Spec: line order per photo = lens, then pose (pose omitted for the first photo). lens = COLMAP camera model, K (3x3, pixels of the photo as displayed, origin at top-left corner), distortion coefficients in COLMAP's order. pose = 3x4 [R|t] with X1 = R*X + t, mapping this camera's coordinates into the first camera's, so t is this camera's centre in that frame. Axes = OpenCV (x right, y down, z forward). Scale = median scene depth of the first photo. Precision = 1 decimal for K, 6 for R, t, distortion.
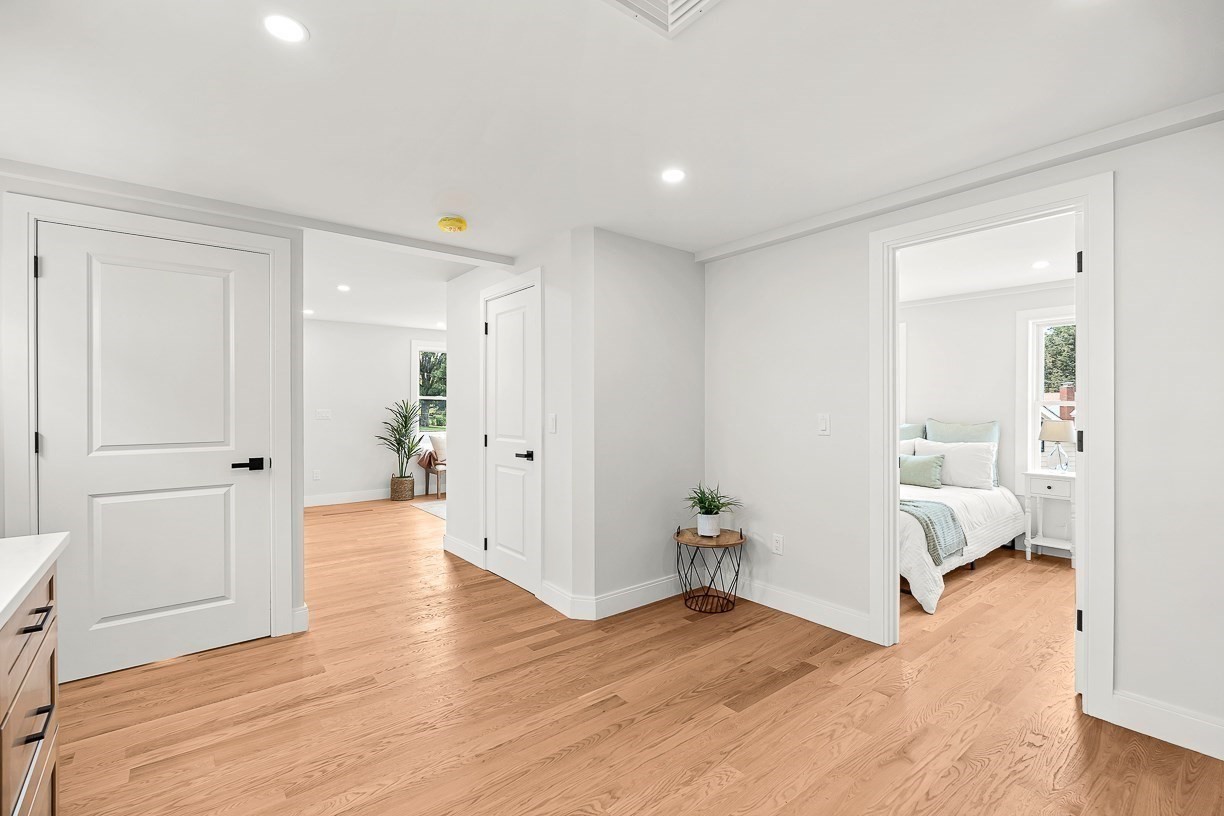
lens RADIAL K [[550.6, 0, 612.0], [0, 550.6, 408.0], [0, 0, 1]] dist [0.000937, 0.000381]
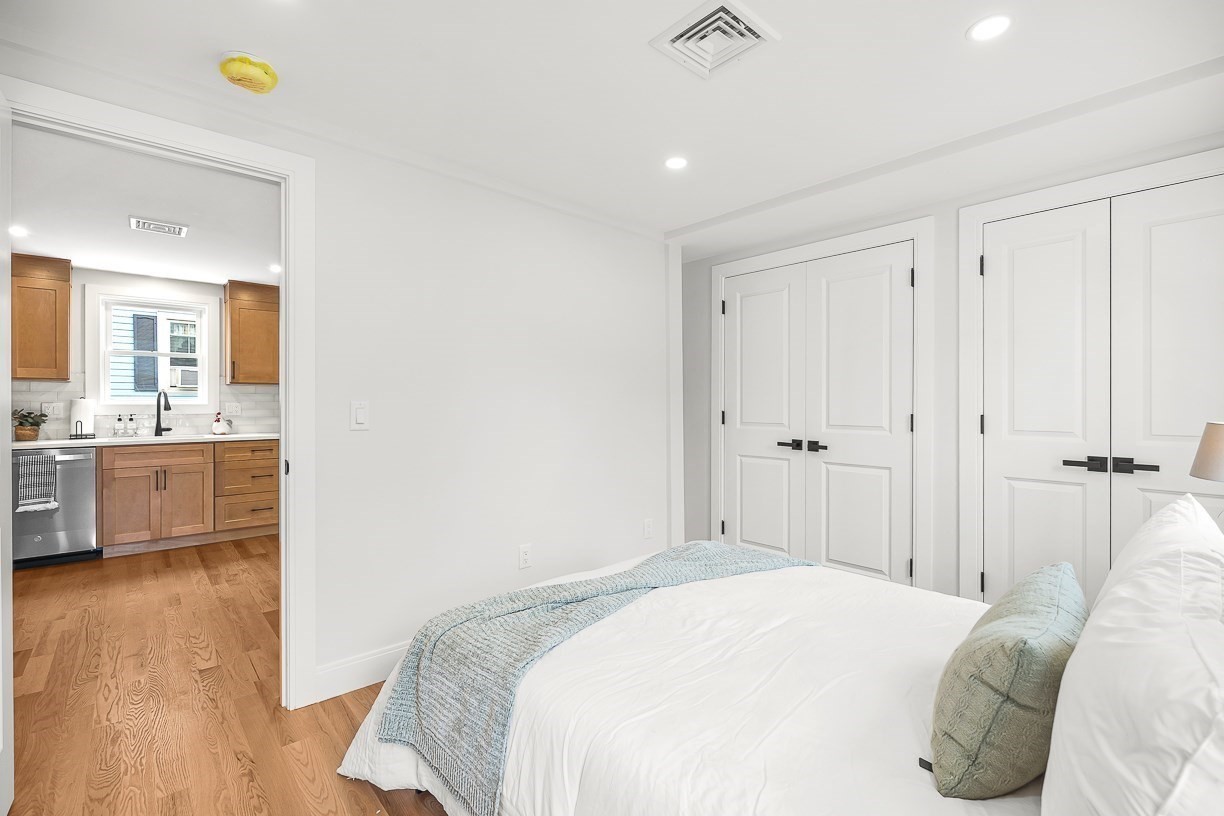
lens RADIAL K [[550.6, 0, 612.0], [0, 550.6, 408.0], [0, 0, 1]] dist [0.000937, 0.000381]
pose [[0.035470, 0.012315, -0.999295, 1.838276], [-0.000126, 0.999924, 0.012319, 0.013653], [0.999371, -0.000311, 0.035469, 2.040230]]
